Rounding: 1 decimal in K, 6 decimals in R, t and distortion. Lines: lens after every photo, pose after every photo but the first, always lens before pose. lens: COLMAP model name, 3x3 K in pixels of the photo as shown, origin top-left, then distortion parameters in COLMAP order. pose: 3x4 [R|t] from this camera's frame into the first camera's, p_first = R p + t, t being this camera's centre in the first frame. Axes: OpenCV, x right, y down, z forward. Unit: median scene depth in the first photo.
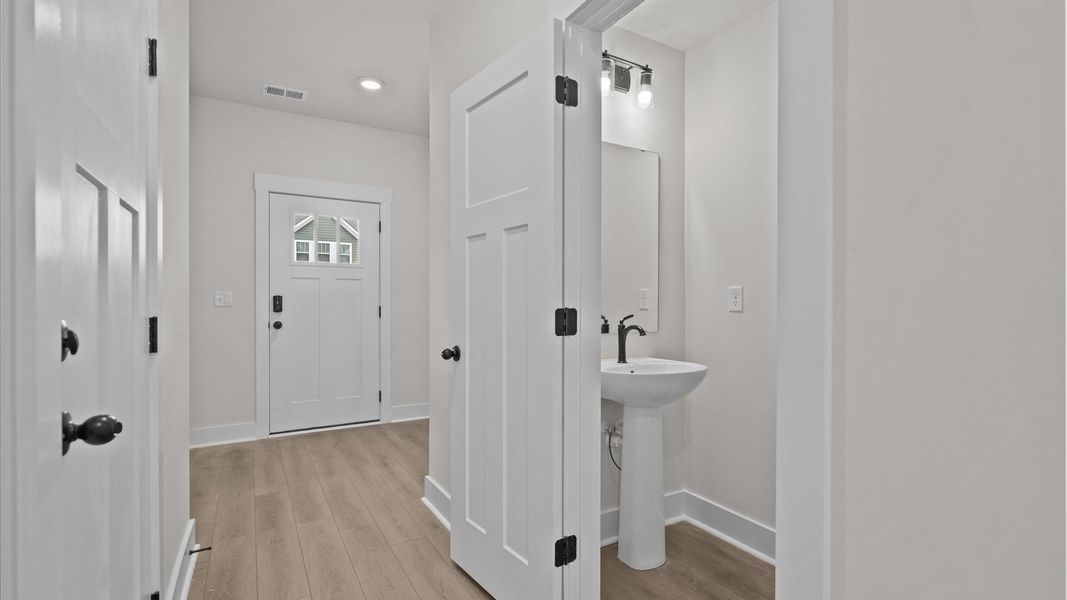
lens RADIAL K [[487.7, 0, 533.5], [0, 487.7, 300.0], [0, 0, 1]] dist [0.001350, -0.000242]
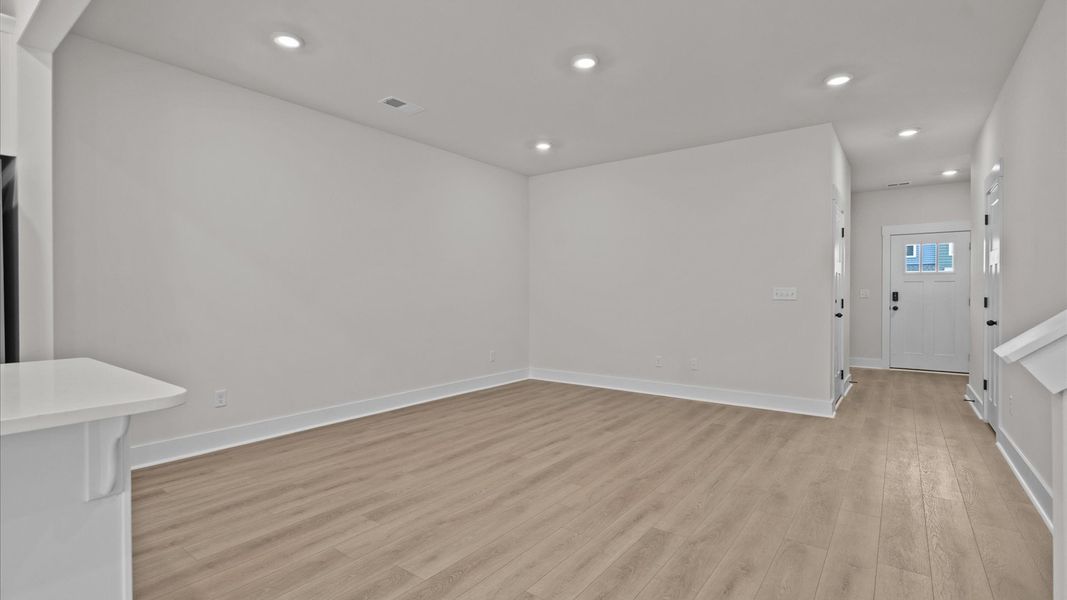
lens RADIAL K [[487.7, 0, 533.5], [0, 487.7, 300.0], [0, 0, 1]] dist [0.001350, -0.000242]
pose [[0.511505, 0.017222, -0.859108, 0.350718], [-0.007015, 0.999850, 0.015867, 0.001200], [0.859252, -0.002090, 0.511549, -1.094499]]
